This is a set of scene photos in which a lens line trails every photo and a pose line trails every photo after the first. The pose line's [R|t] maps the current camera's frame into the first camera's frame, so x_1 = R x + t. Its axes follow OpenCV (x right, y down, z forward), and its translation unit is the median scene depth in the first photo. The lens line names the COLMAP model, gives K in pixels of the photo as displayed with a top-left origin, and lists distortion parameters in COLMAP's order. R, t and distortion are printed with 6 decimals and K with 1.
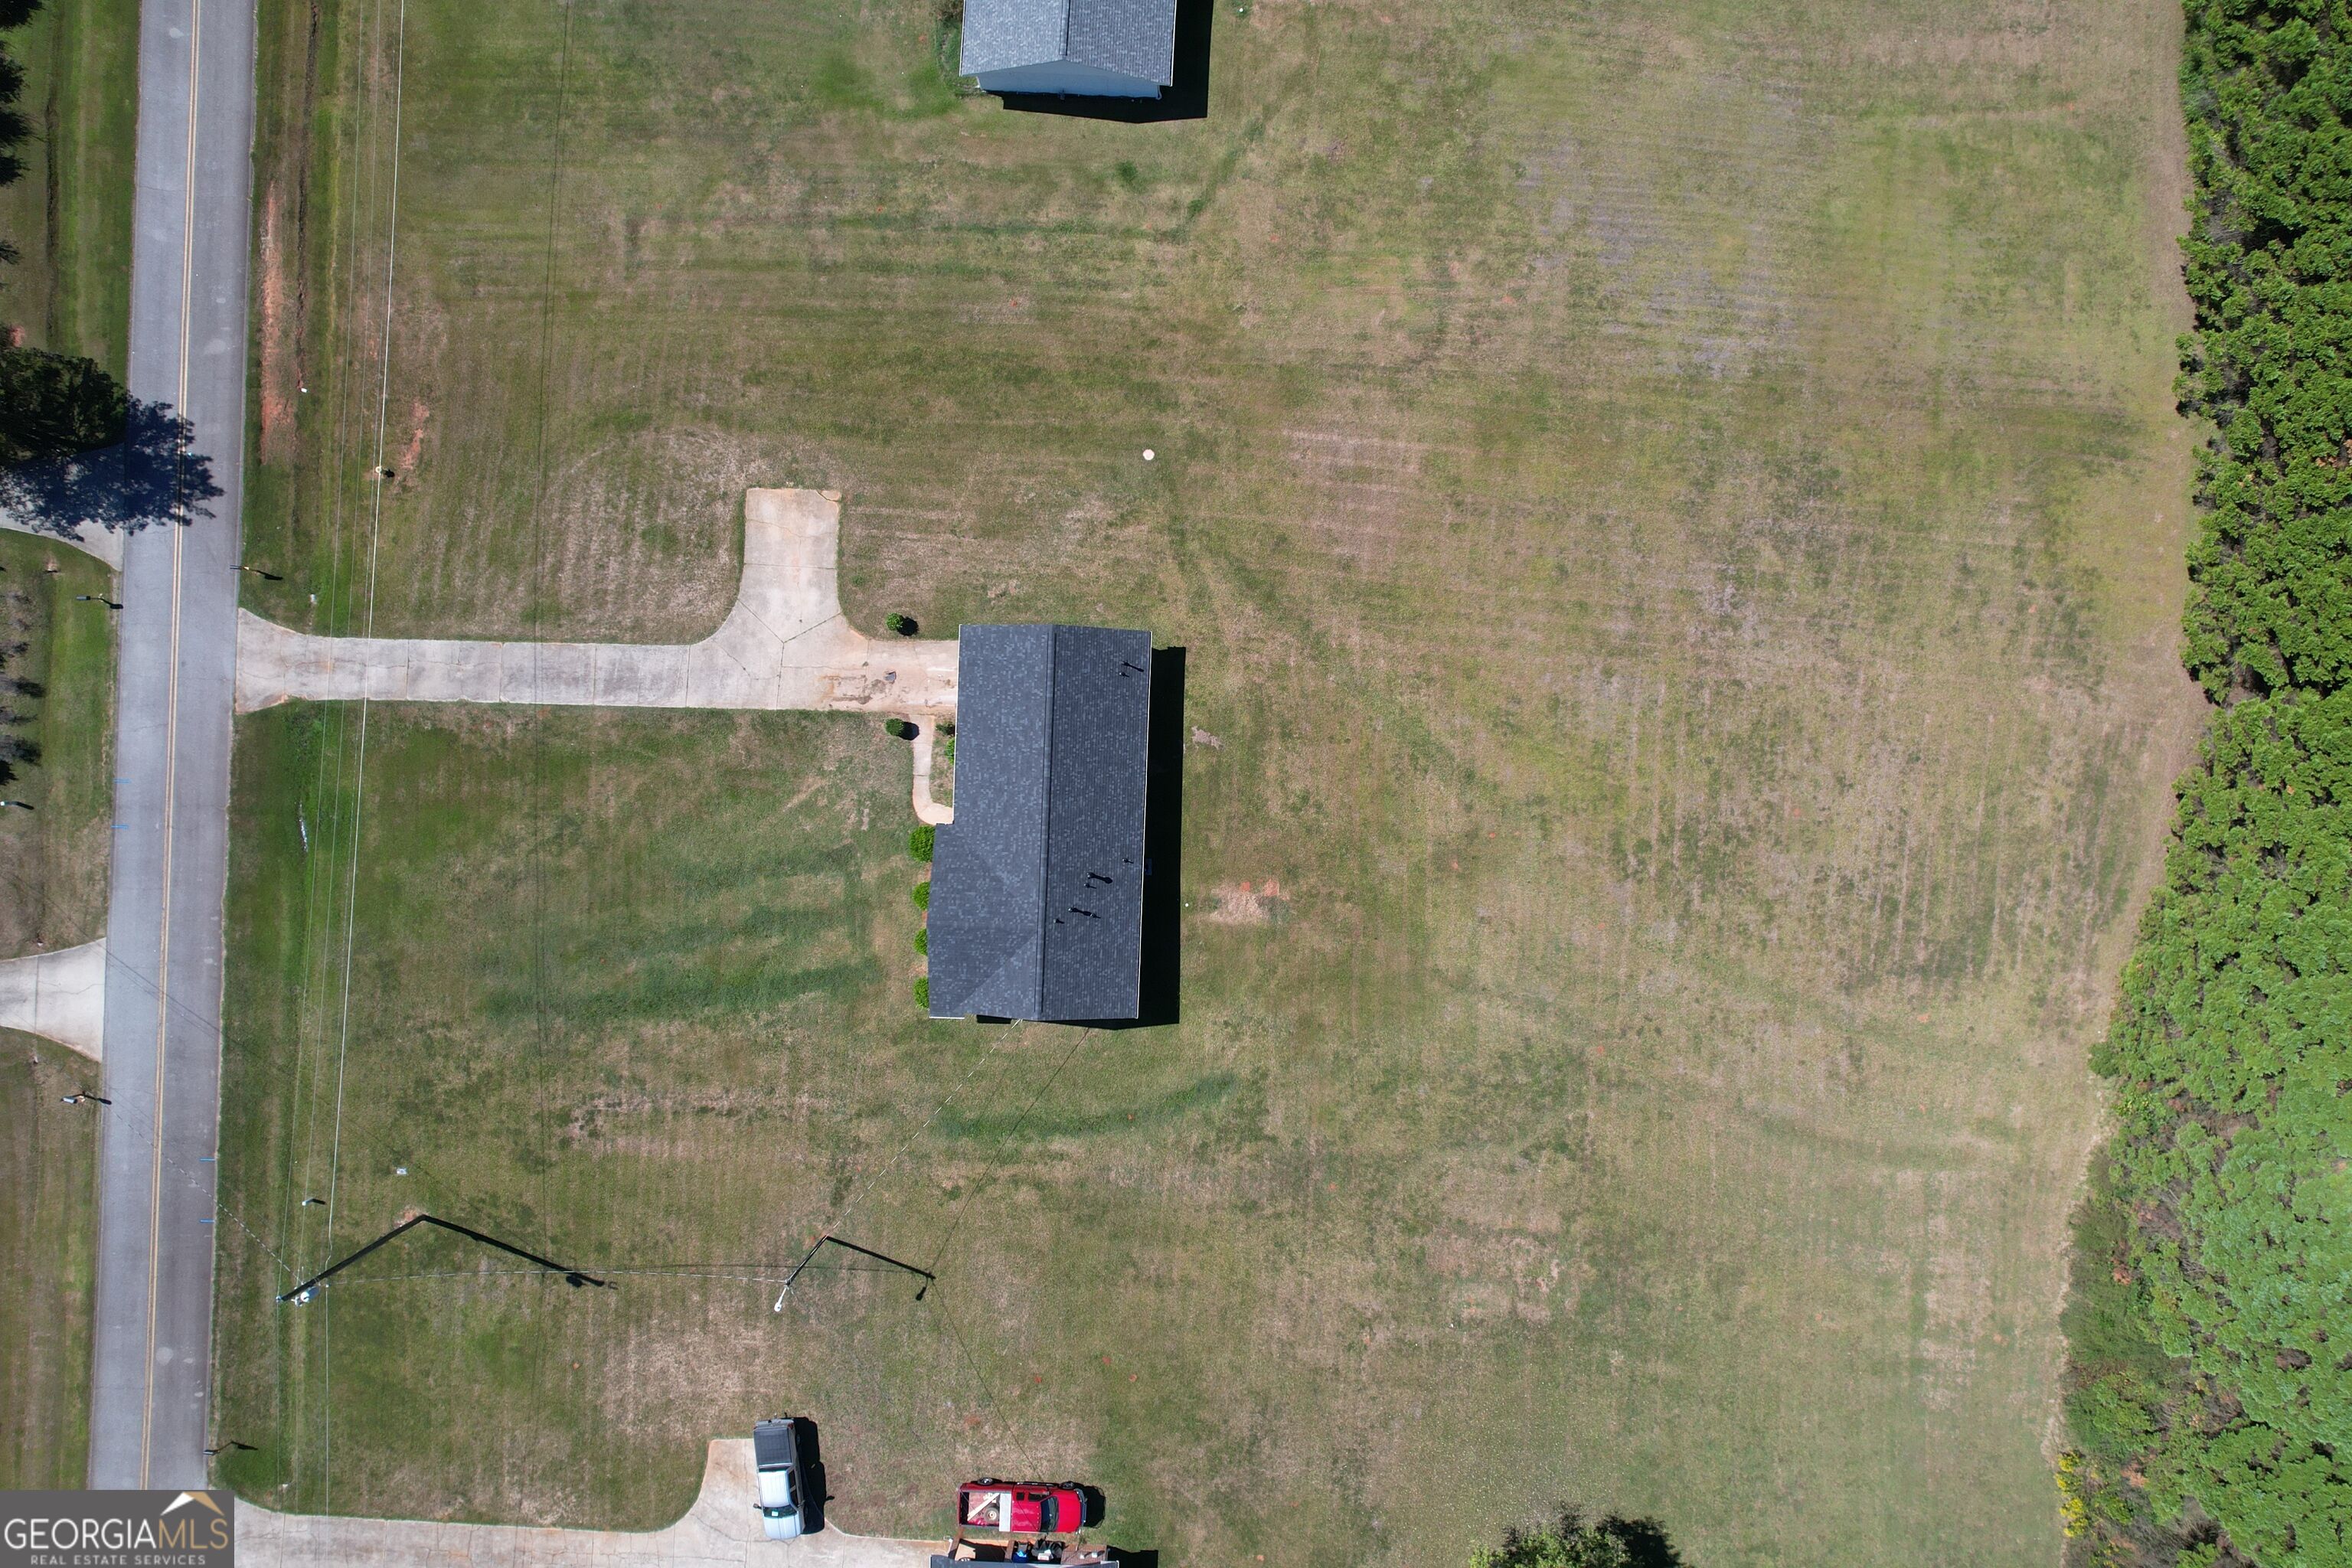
lens RADIAL K [[1505.5, 0, 1177.9], [0, 1505.5, 777.9], [0, 0, 1]] dist [-0.075910, 0.067348]
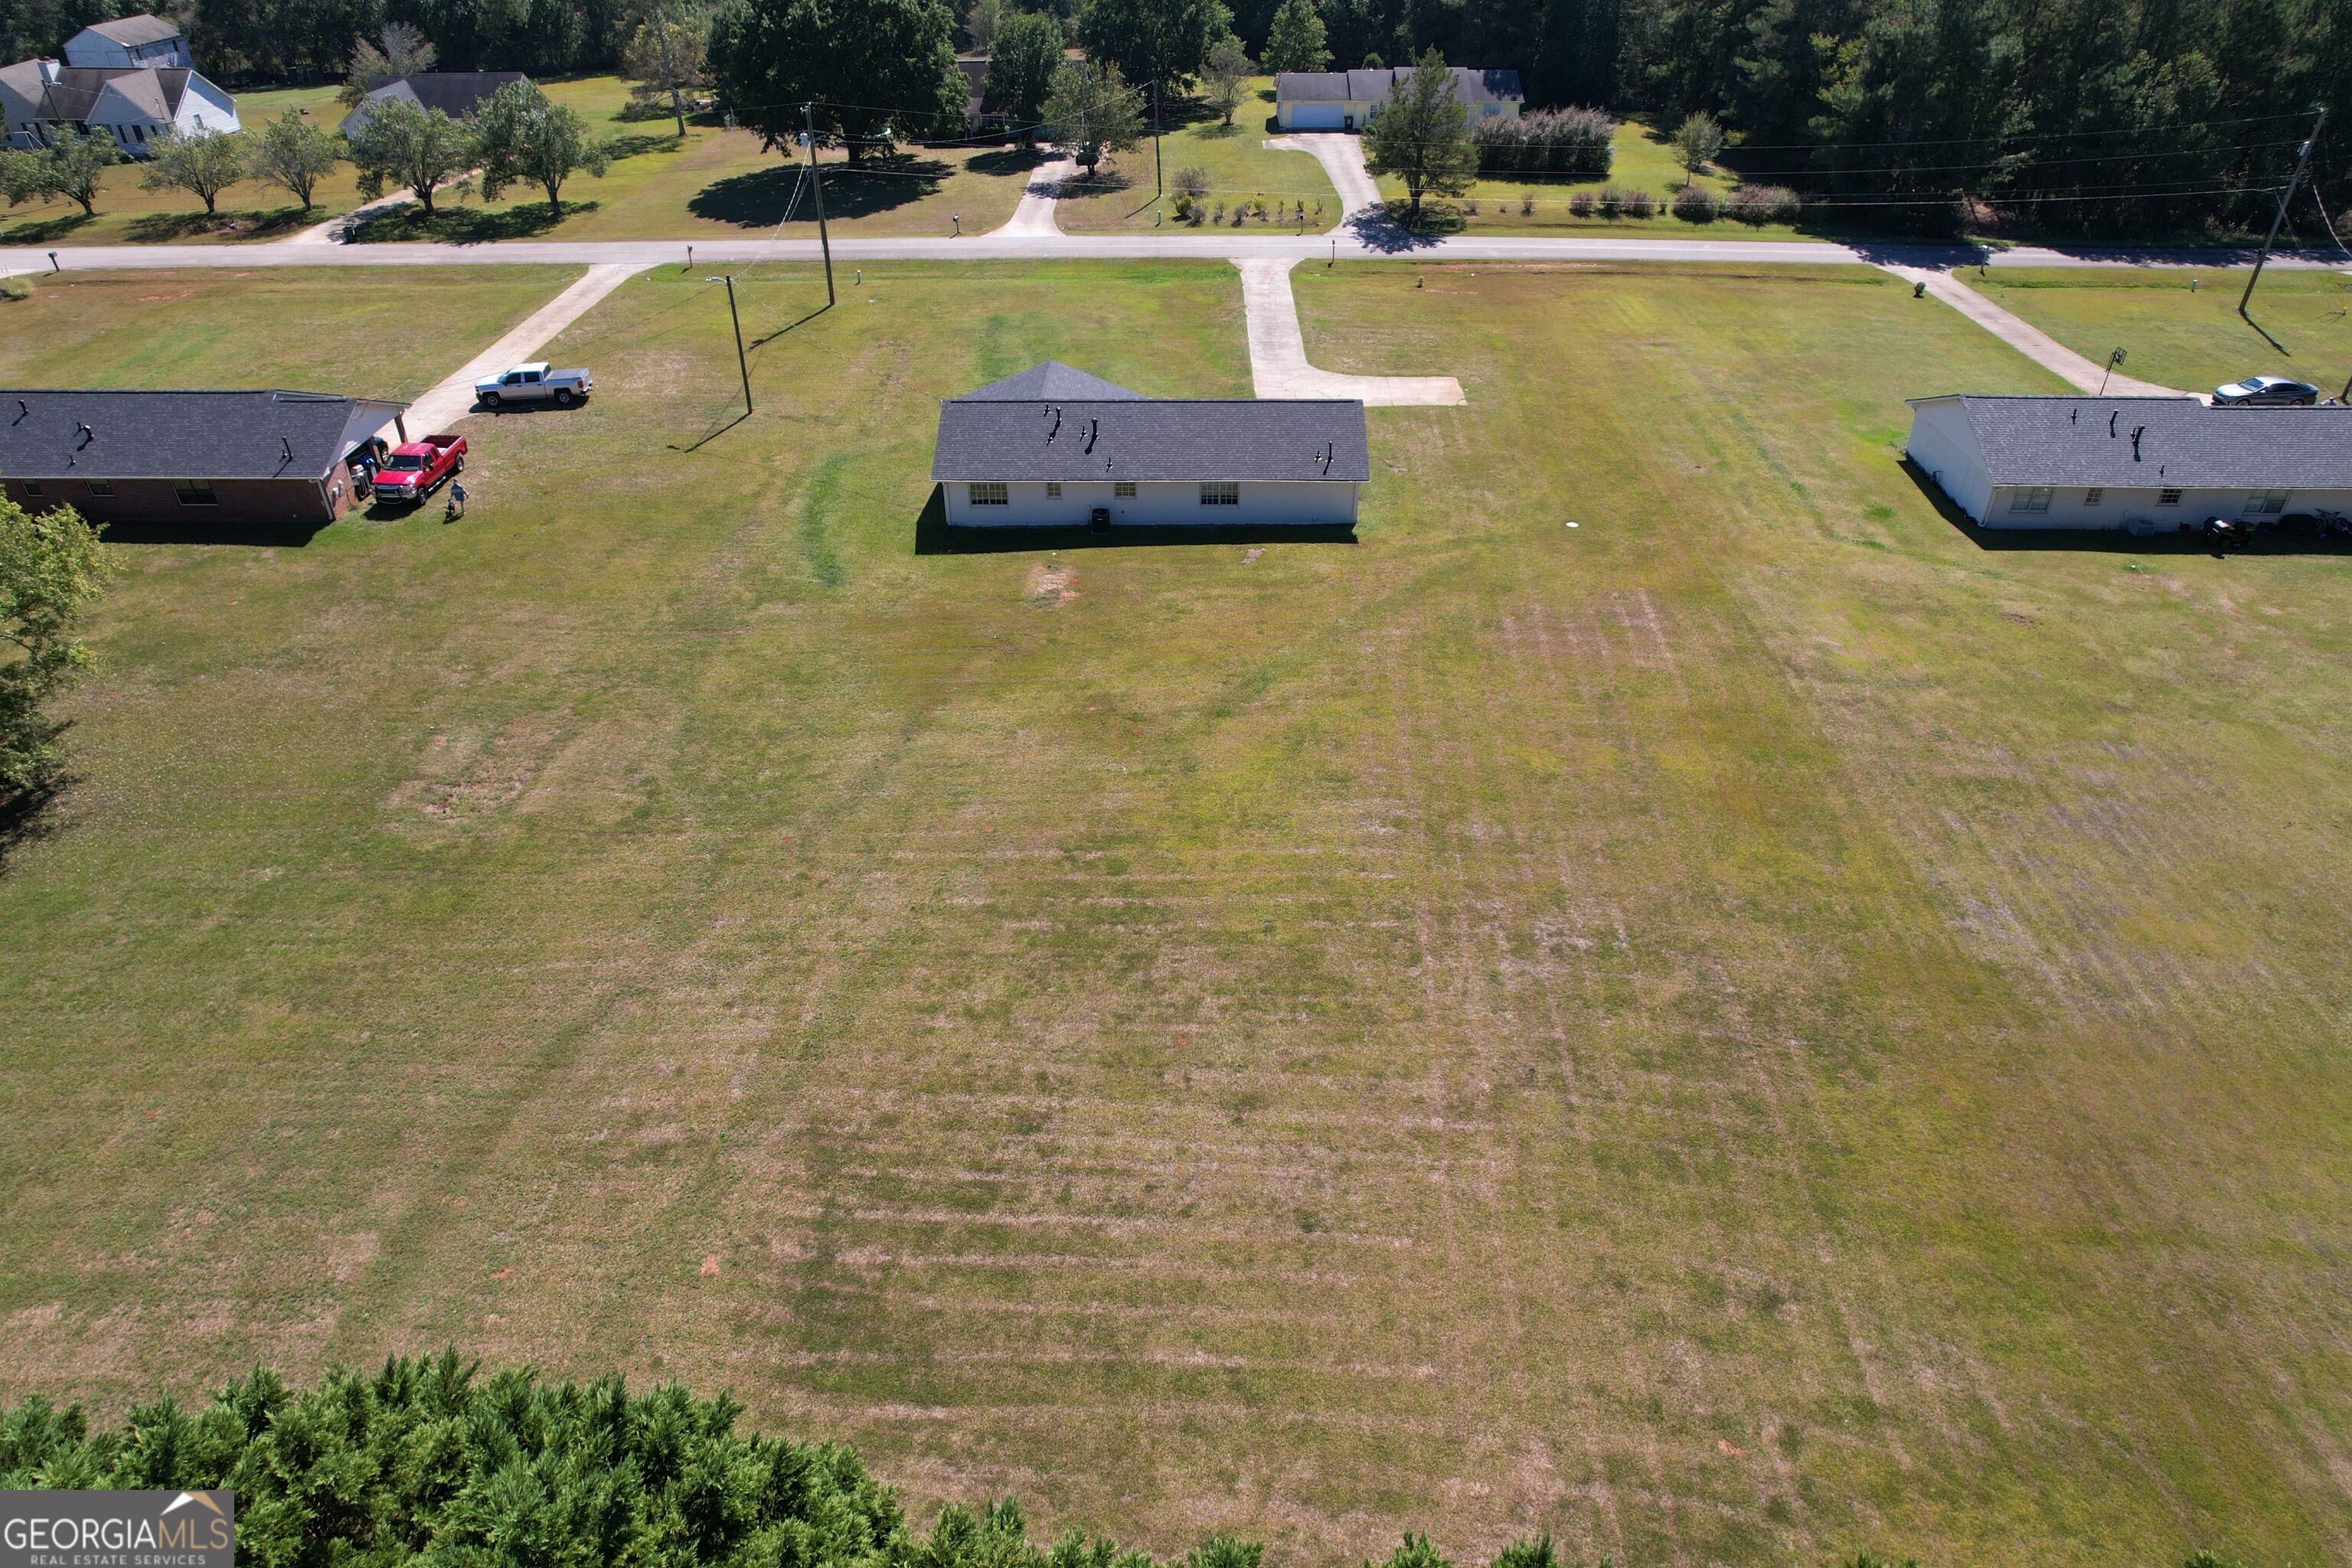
lens RADIAL K [[1505.5, 0, 1177.9], [0, 1505.5, 777.9], [0, 0, 1]] dist [-0.075910, 0.067348]
pose [[0.020916, 0.561007, -0.827547, 0.770795], [-0.999772, 0.015307, -0.014892, 0.029328], [0.004313, 0.827670, 0.561199, 0.626360]]
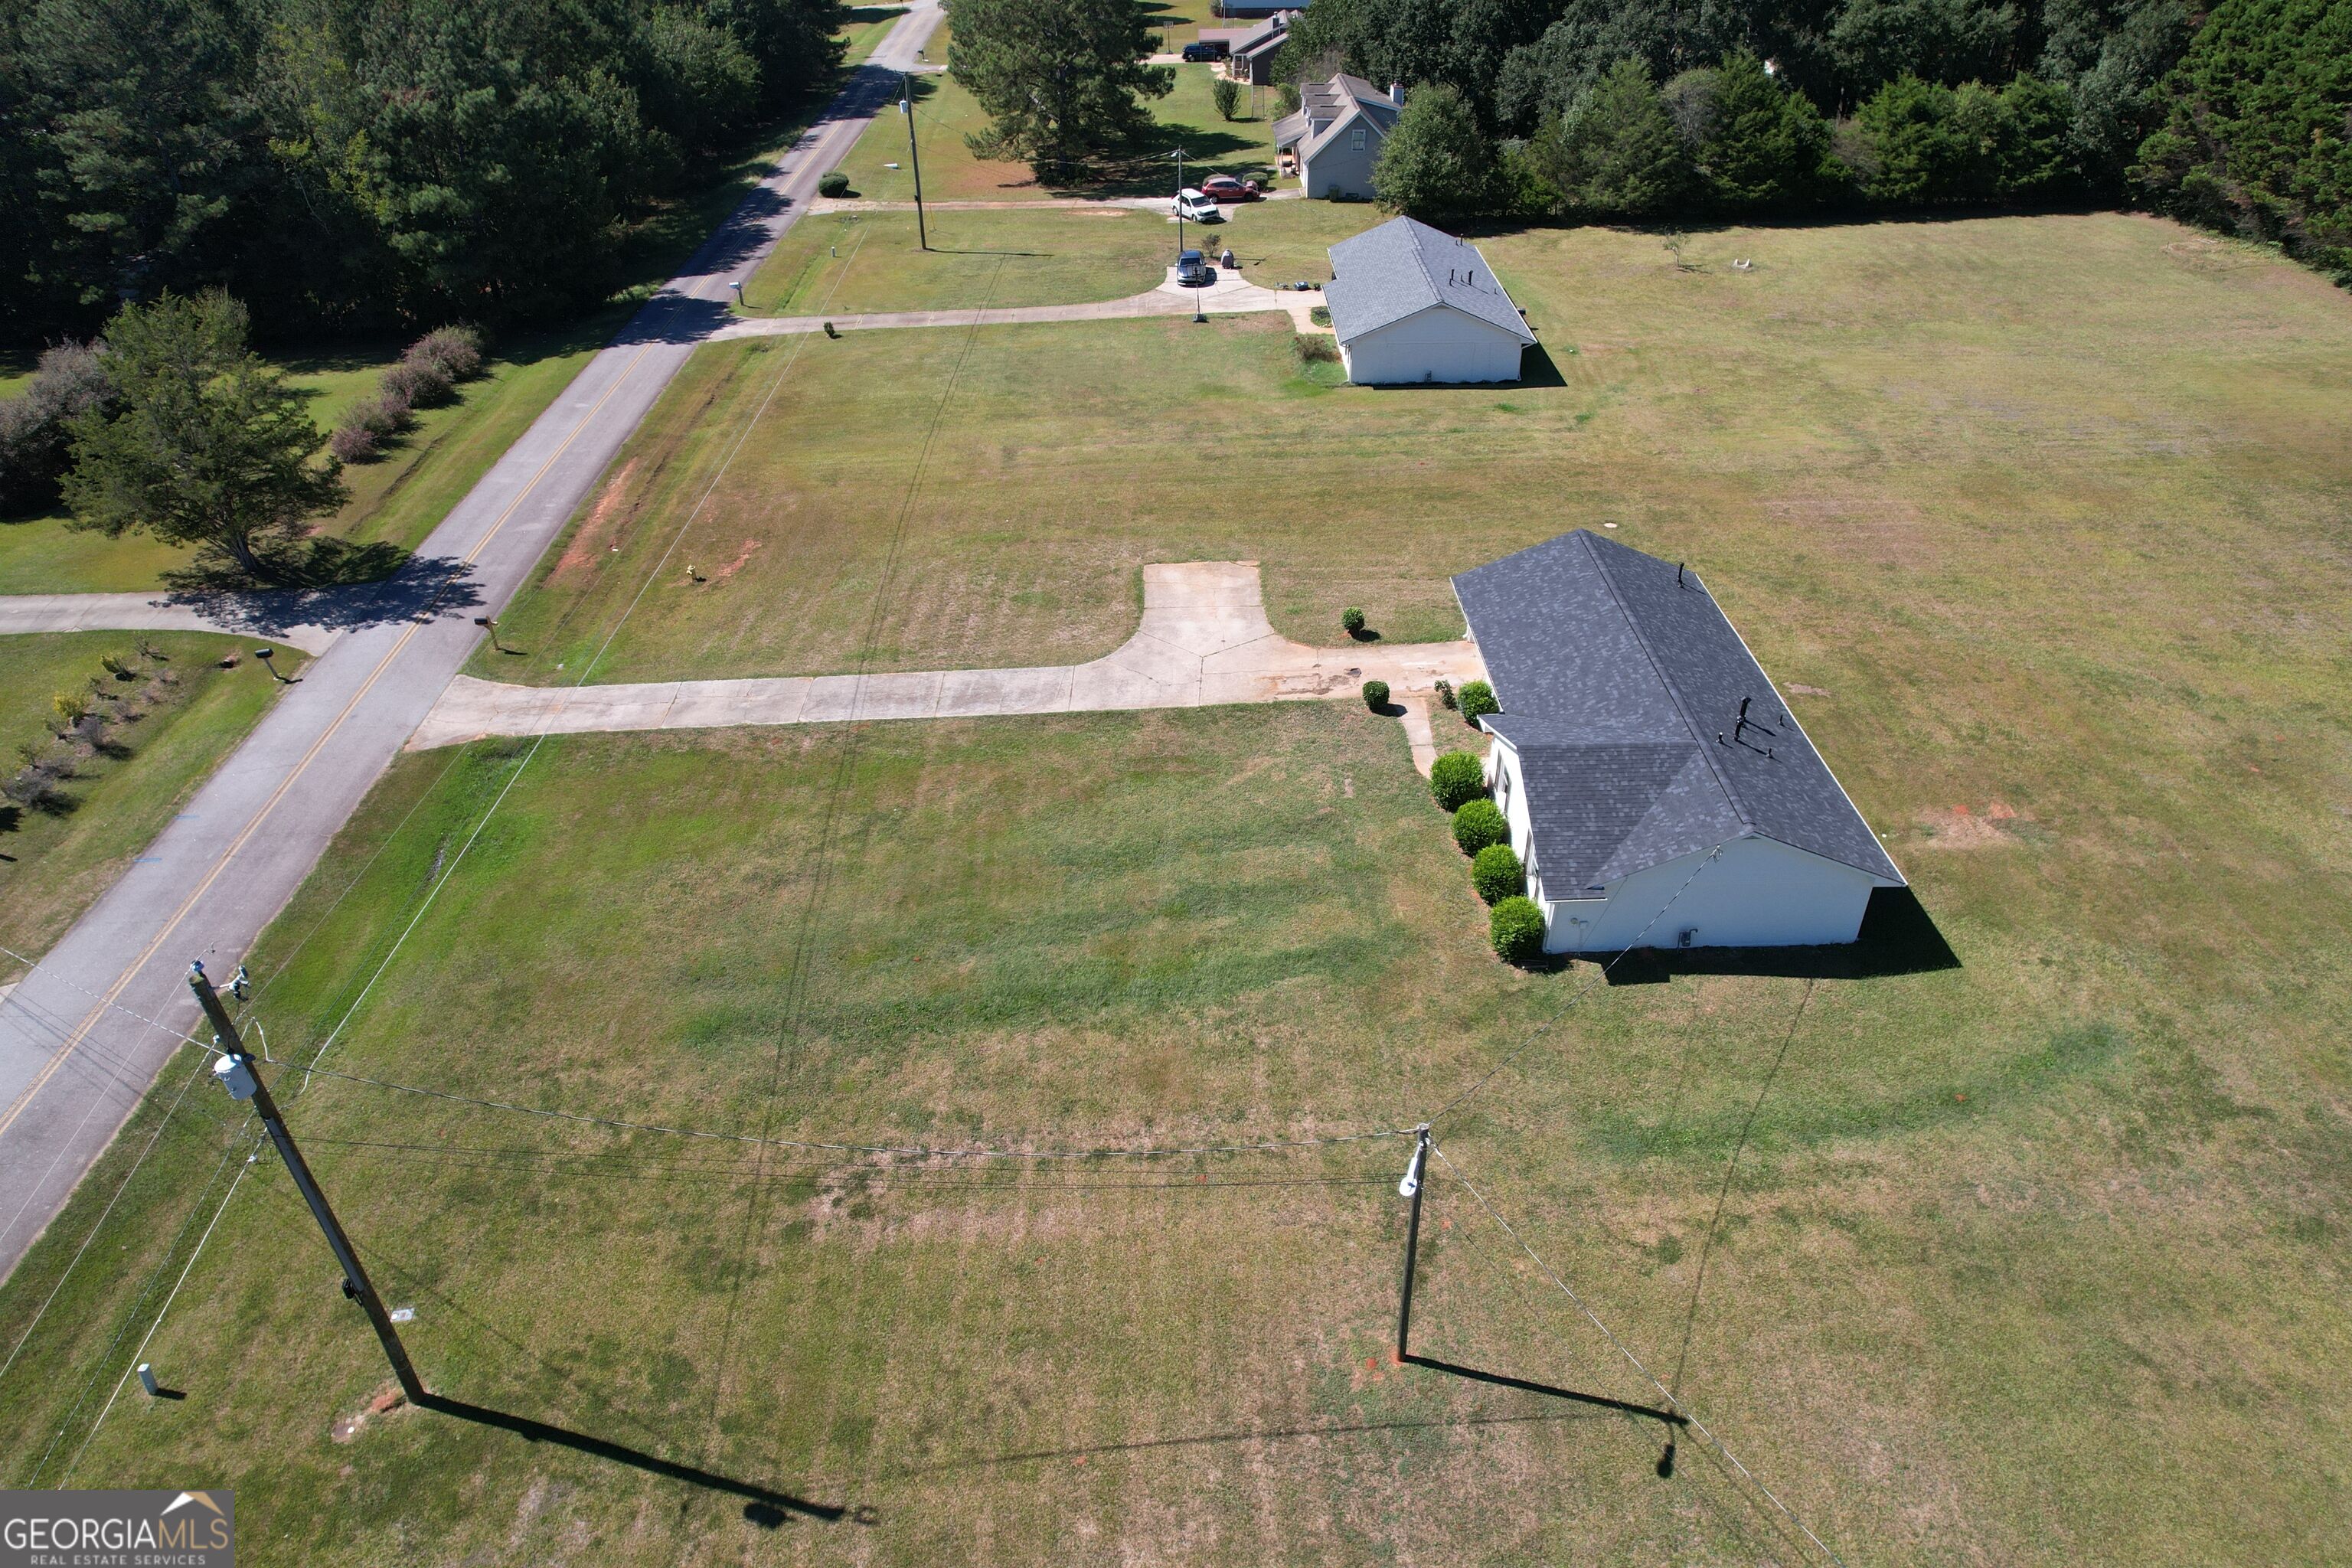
lens RADIAL K [[1505.5, 0, 1177.9], [0, 1505.5, 777.9], [0, 0, 1]] dist [-0.075910, 0.067348]
pose [[0.998170, -0.041158, 0.044300, -0.310155], [0.059782, 0.561585, -0.825257, 0.557212], [0.009087, 0.826395, 0.563017, 0.626915]]
